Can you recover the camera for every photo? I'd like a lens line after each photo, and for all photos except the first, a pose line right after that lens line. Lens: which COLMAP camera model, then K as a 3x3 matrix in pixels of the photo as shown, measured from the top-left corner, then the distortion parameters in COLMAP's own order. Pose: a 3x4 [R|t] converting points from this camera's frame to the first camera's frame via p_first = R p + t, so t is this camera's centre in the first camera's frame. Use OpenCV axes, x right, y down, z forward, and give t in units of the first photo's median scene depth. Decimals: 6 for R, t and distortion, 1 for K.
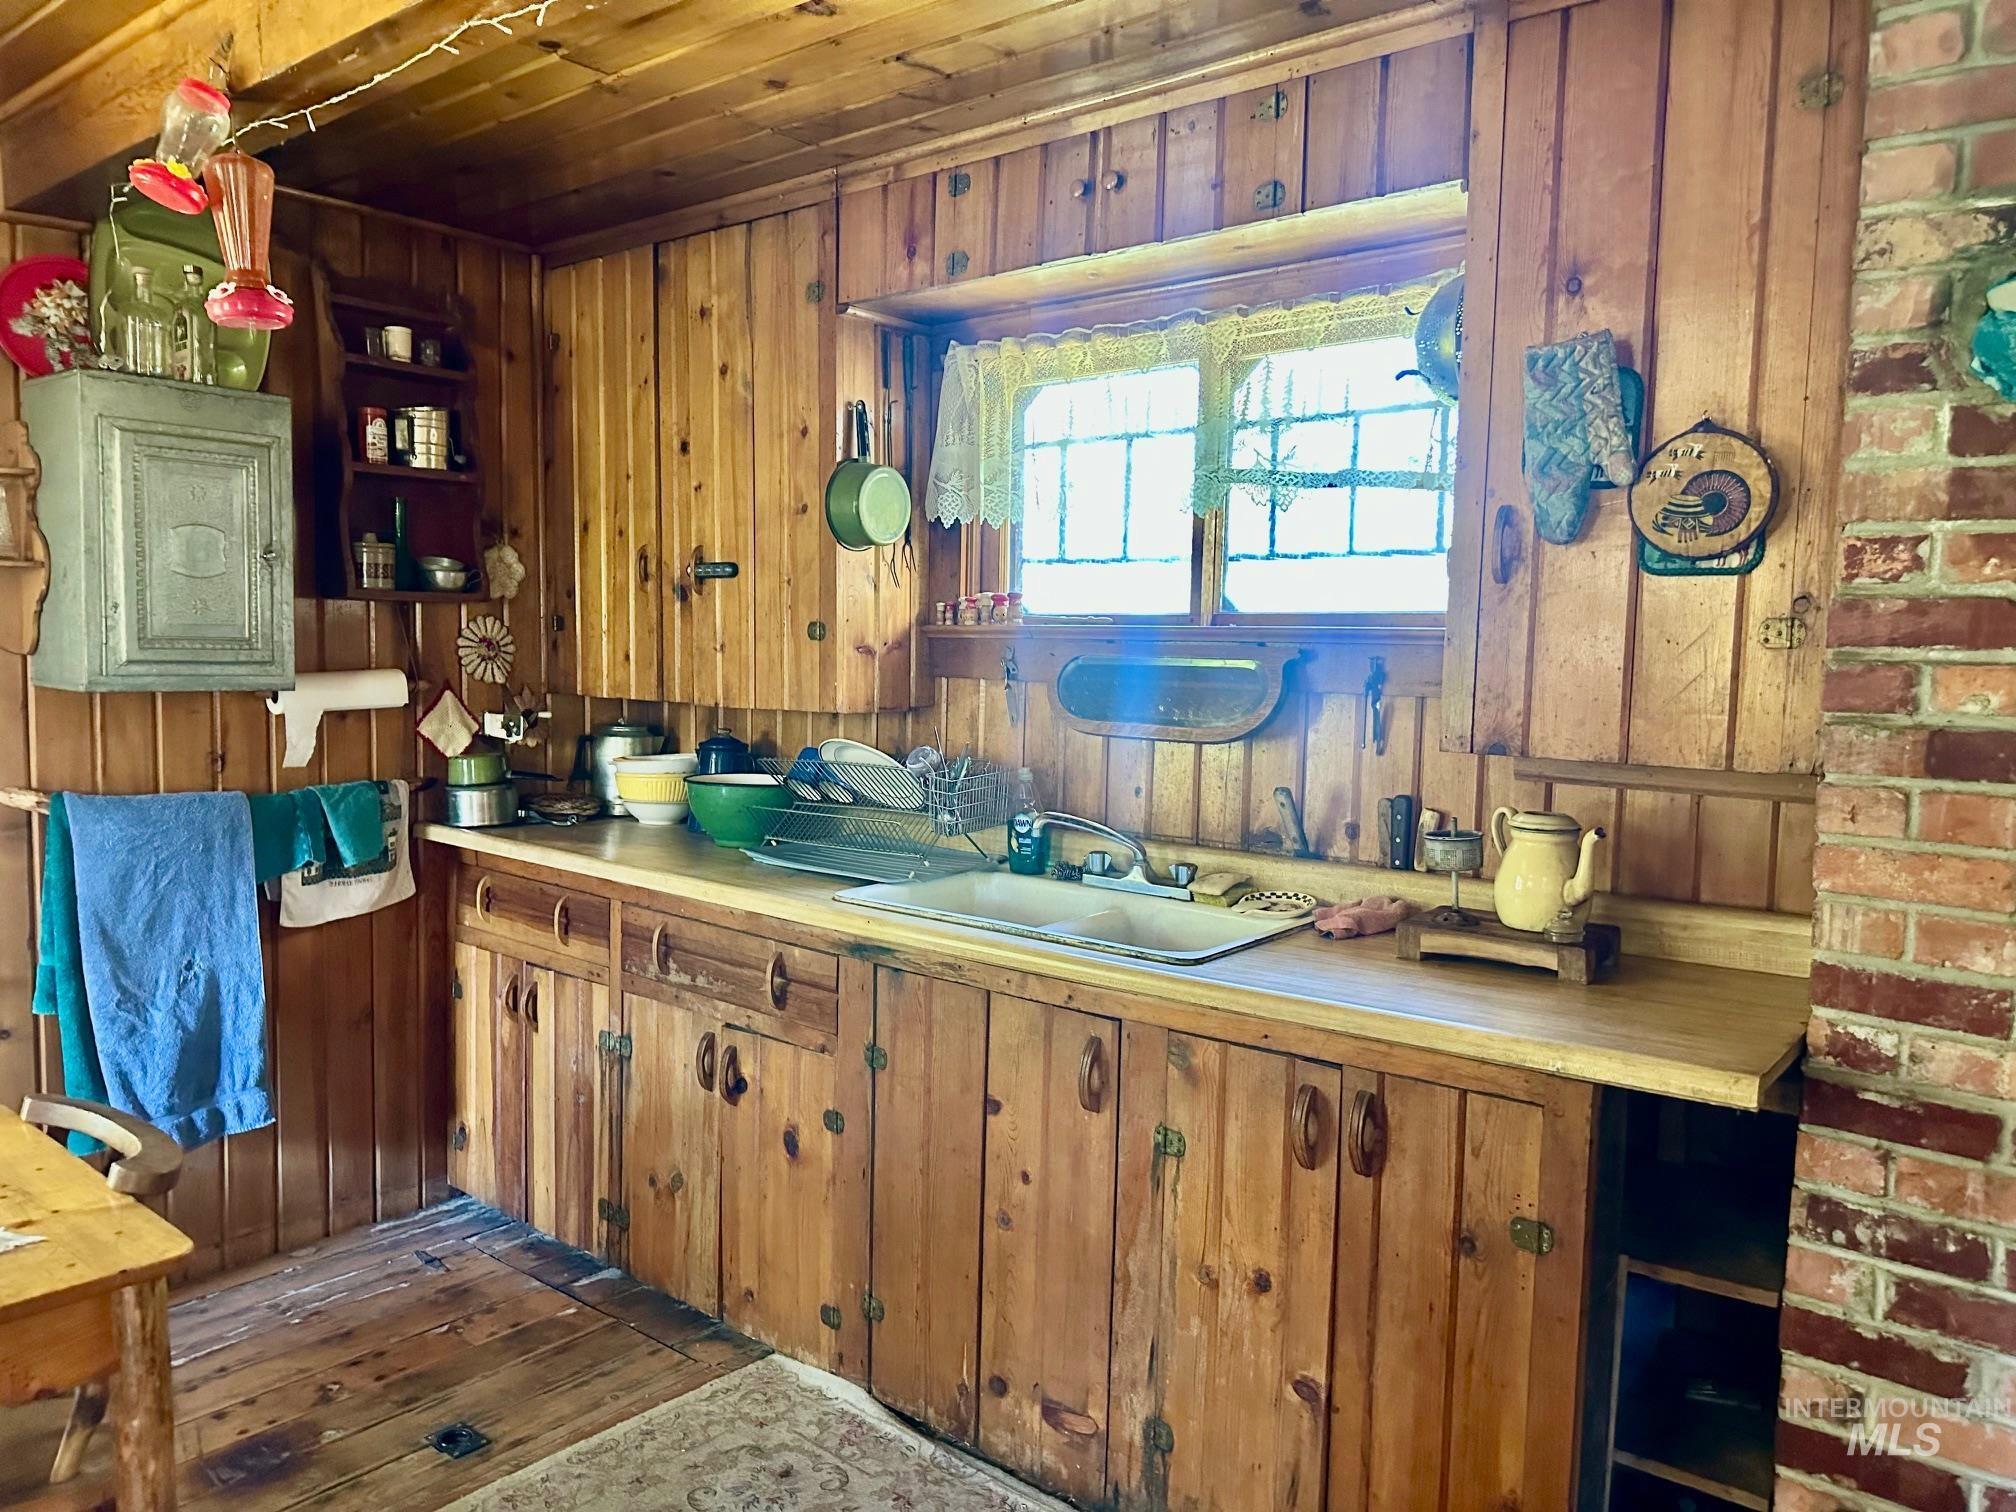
lens RADIAL K [[1406.0, 0, 1008.0], [0, 1406.0, 756.0], [0, 0, 1]] dist [0.044735, -0.005545]
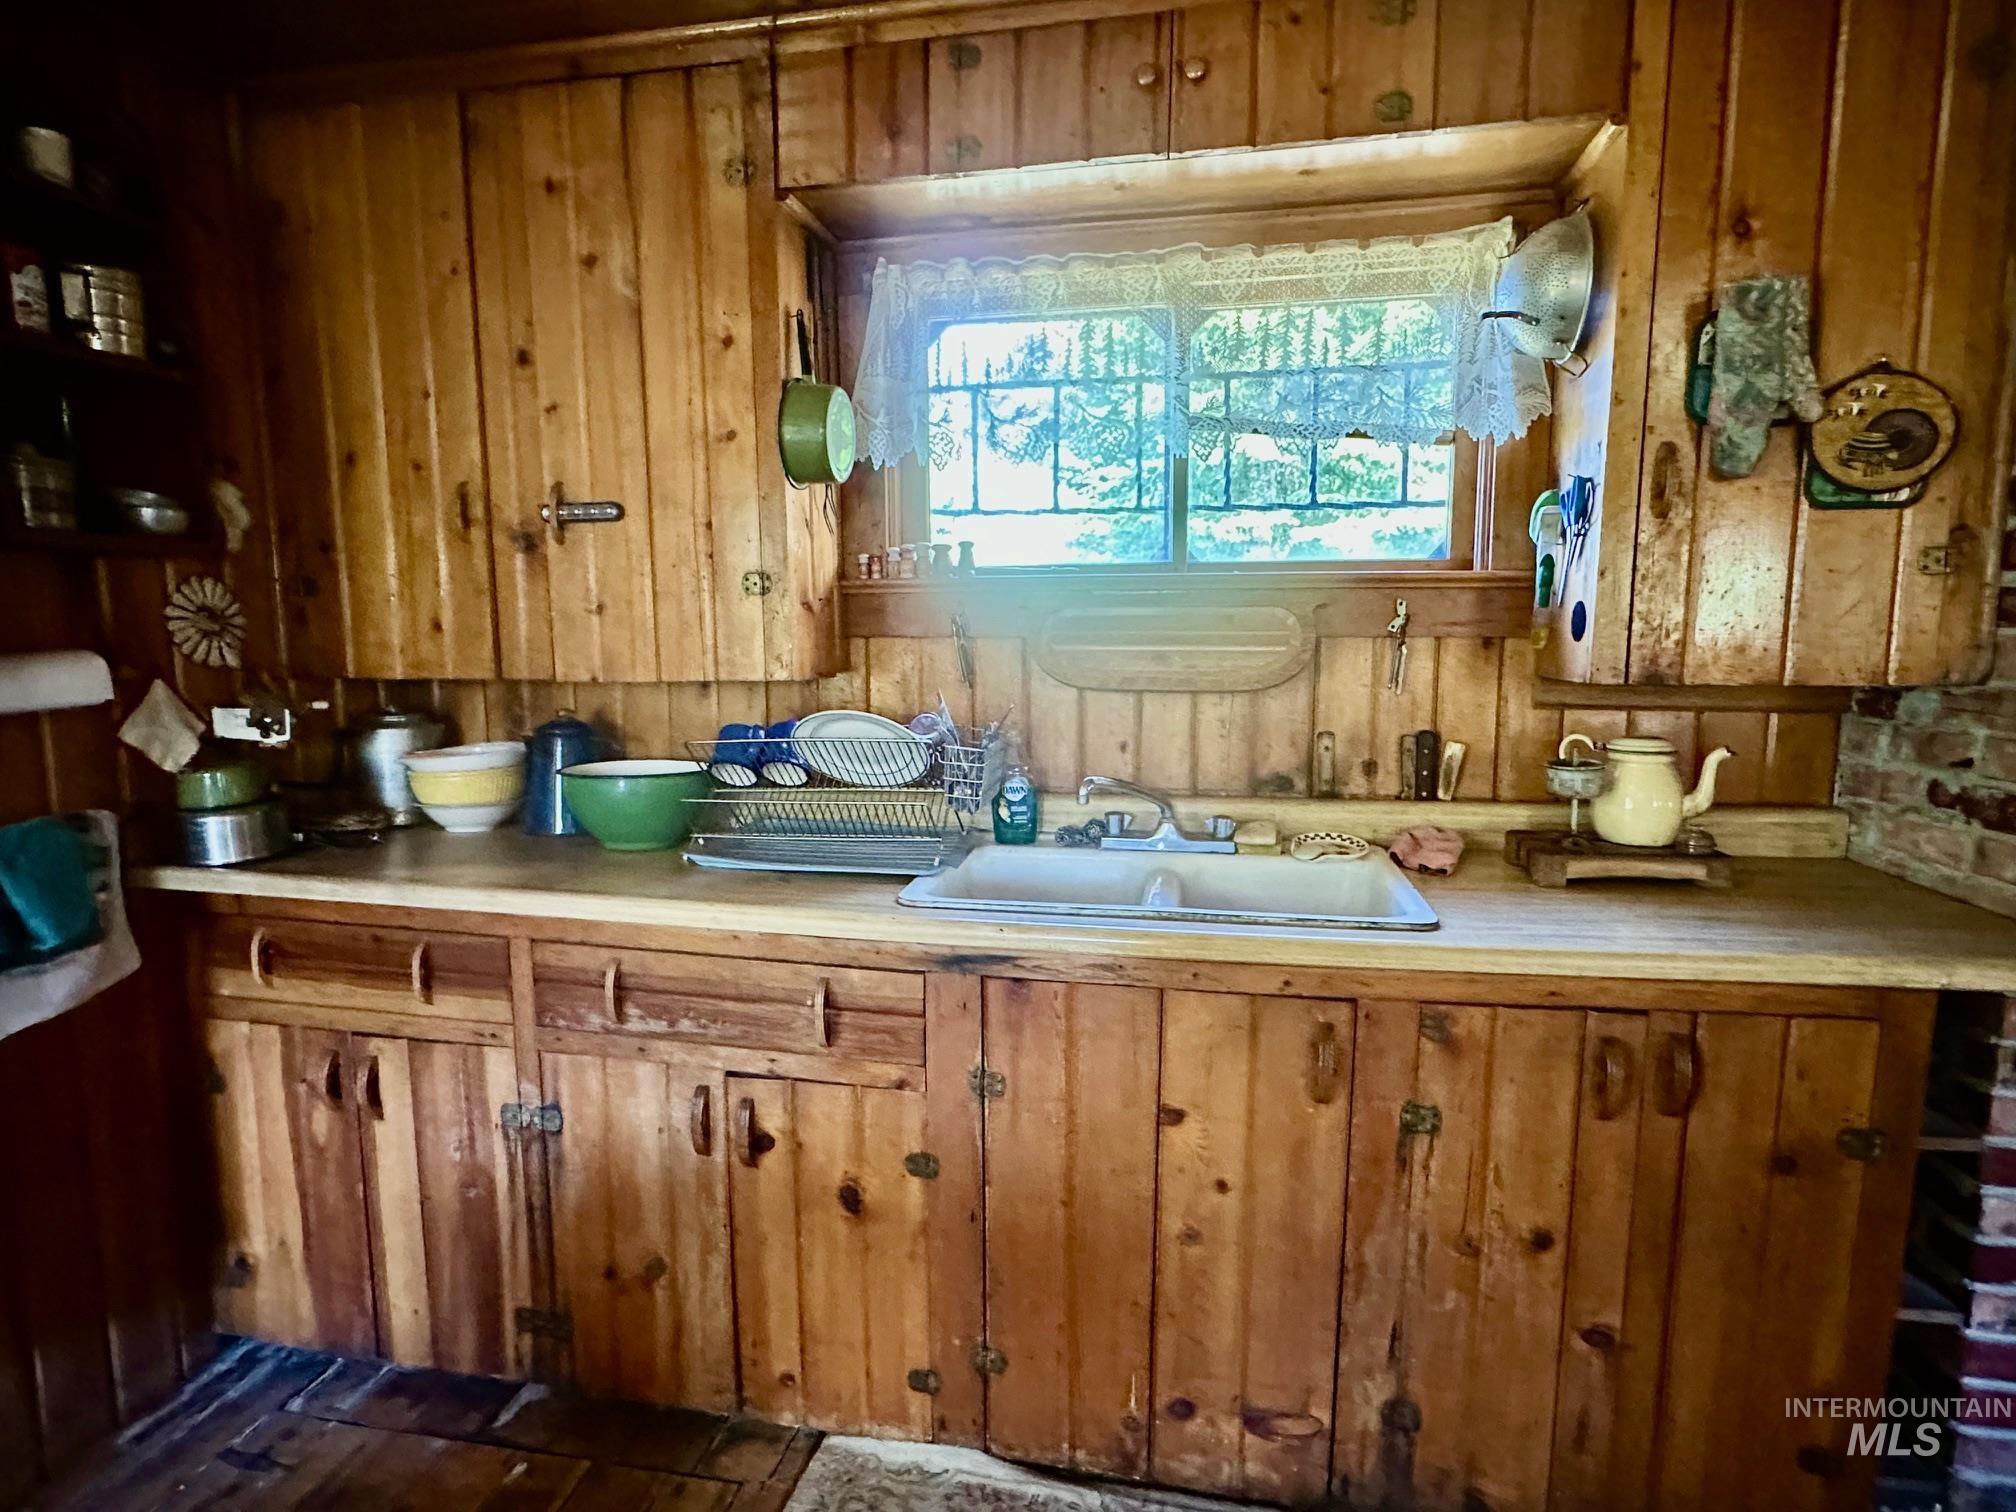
lens RADIAL K [[1043.3, 0, 1008.0], [0, 1043.3, 756.0], [0, 0, 1]] dist [-0.039966, 0.033278]
pose [[0.879700, -0.079874, 0.468773, -0.322410], [0.059129, 0.996515, 0.058833, -0.015417], [-0.471839, -0.024037, 0.881357, 0.406534]]
